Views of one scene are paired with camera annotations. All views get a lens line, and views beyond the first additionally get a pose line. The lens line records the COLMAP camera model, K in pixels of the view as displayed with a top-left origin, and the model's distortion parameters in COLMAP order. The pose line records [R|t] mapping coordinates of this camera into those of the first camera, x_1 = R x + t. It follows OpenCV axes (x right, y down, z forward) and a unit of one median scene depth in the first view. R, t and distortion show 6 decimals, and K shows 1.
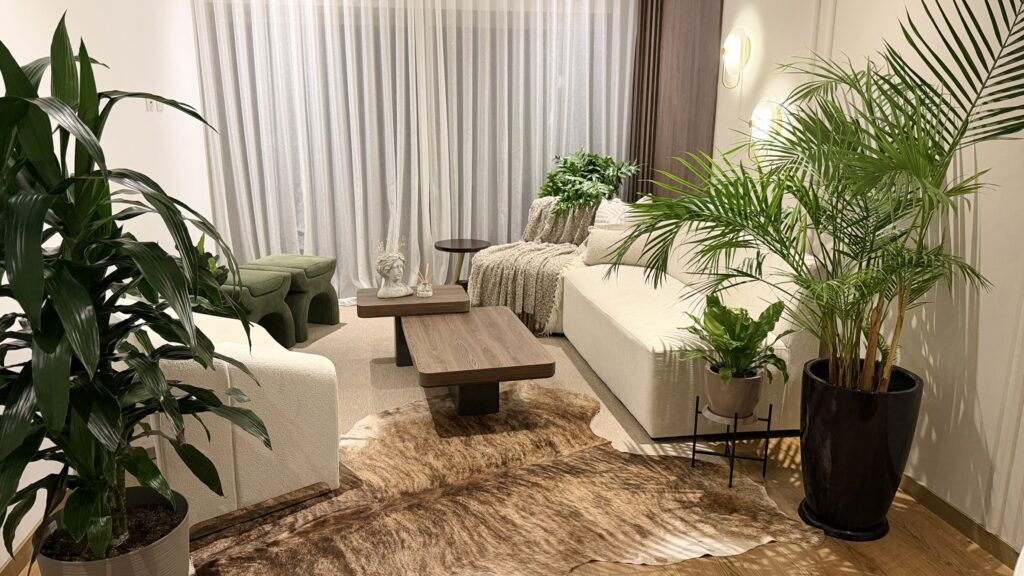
lens RADIAL K [[741.0, 0, 513.2], [0, 741.0, 288.7], [0, 0, 1]] dist [0.054885, -0.050816]
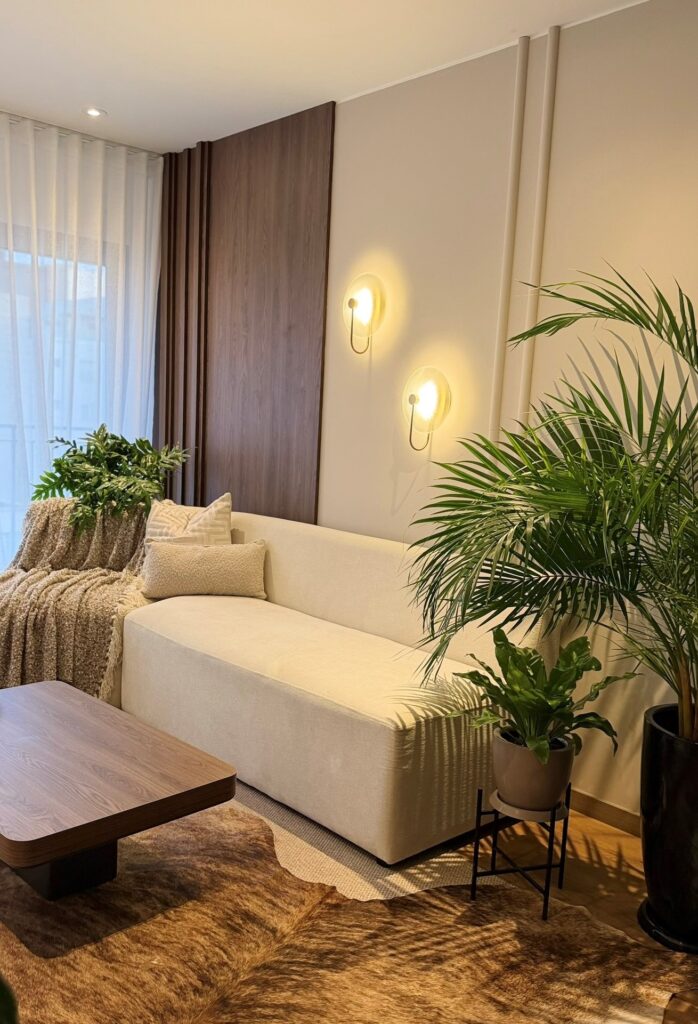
lens RADIAL K [[903.6, 0, 347.9], [0, 903.6, 519.7], [0, 0, 1]] dist [0.053128, -0.059176]
pose [[0.848404, -0.034575, 0.528219, -0.166602], [0.085159, 0.993782, -0.071730, -0.028578], [-0.522454, 0.105838, 0.846073, 0.212321]]
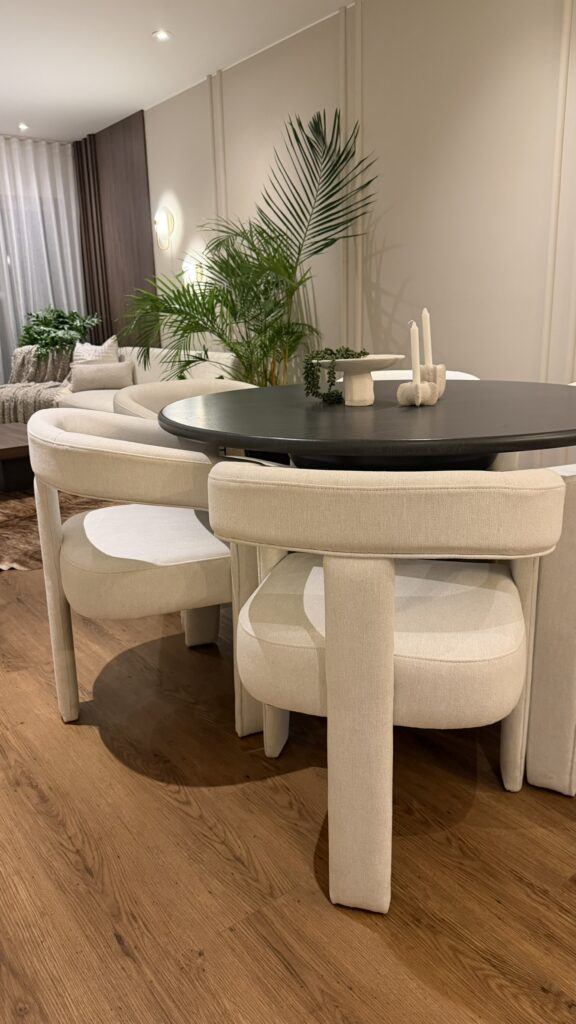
lens RADIAL K [[741.0, 0, 299.2], [0, 741.0, 508.9], [0, 0, 1]] dist [0.054885, -0.050816]
pose [[0.885819, -0.147093, 0.440101, -0.144629], [0.140470, 0.988931, 0.047795, 0.152429], [-0.442259, 0.019483, 0.896676, -0.299661]]
